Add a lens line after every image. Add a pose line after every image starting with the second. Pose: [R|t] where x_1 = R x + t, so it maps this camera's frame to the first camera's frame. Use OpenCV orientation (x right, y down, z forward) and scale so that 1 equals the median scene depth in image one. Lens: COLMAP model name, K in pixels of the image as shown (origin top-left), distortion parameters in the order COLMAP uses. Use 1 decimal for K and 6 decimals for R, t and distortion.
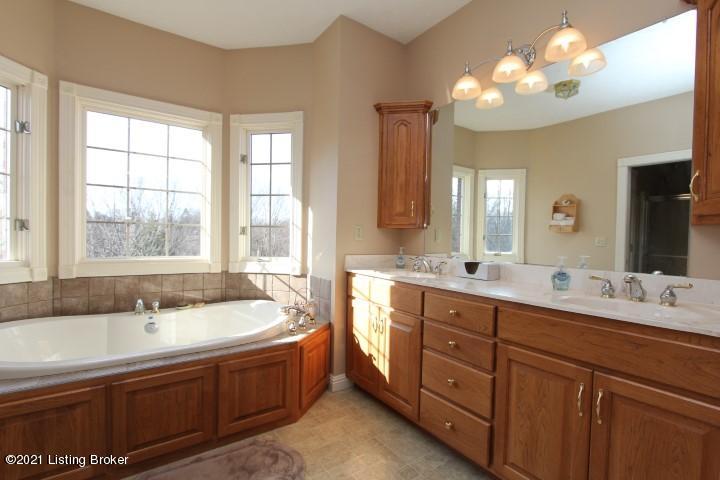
lens RADIAL K [[334.8, 0, 360.4], [0, 334.8, 241.2], [0, 0, 1]] dist [-0.010551, 0.001231]
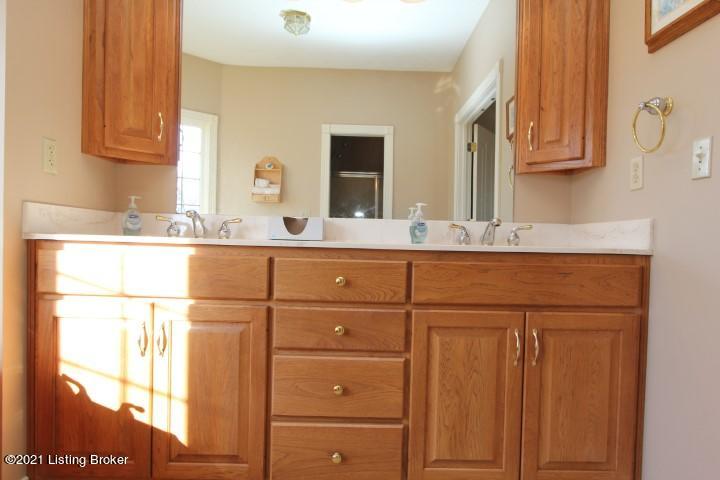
lens RADIAL K [[447.5, 0, 360.2], [0, 447.5, 241.6], [0, 0, 1]] dist [-0.006470, -0.002550]
pose [[0.562036, -0.011314, 0.827035, -0.336592], [-0.003136, 0.999870, 0.015809, 0.100098], [-0.827107, -0.011479, 0.561928, 0.391868]]
